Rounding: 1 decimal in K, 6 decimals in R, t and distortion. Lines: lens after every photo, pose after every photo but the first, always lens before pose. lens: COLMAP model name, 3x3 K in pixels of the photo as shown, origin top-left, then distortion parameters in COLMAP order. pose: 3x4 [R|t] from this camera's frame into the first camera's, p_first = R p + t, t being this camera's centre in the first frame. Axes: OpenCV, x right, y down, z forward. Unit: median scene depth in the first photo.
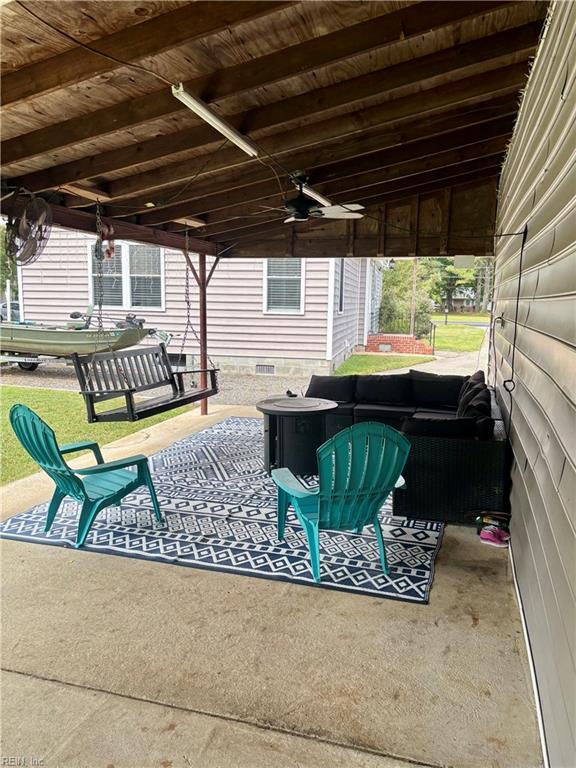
lens RADIAL K [[590.1, 0, 287.7], [0, 590.1, 386.2], [0, 0, 1]] dist [0.056995, -0.044501]
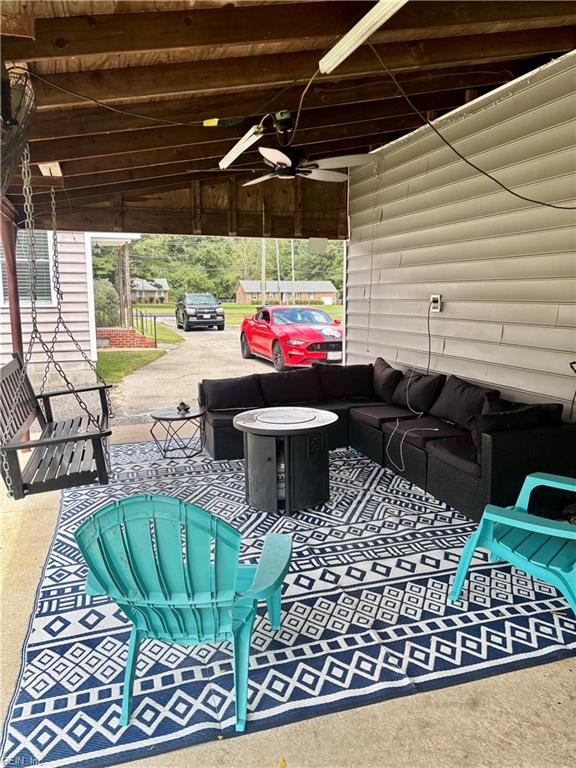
lens RADIAL K [[590.1, 0, 288.3], [0, 590.1, 381.8], [0, 0, 1]] dist [0.056995, -0.044501]
pose [[0.813804, -0.102527, 0.572024, -0.541819], [0.098415, 0.994411, 0.038221, -0.058463], [-0.572746, 0.025191, 0.819346, 0.462980]]
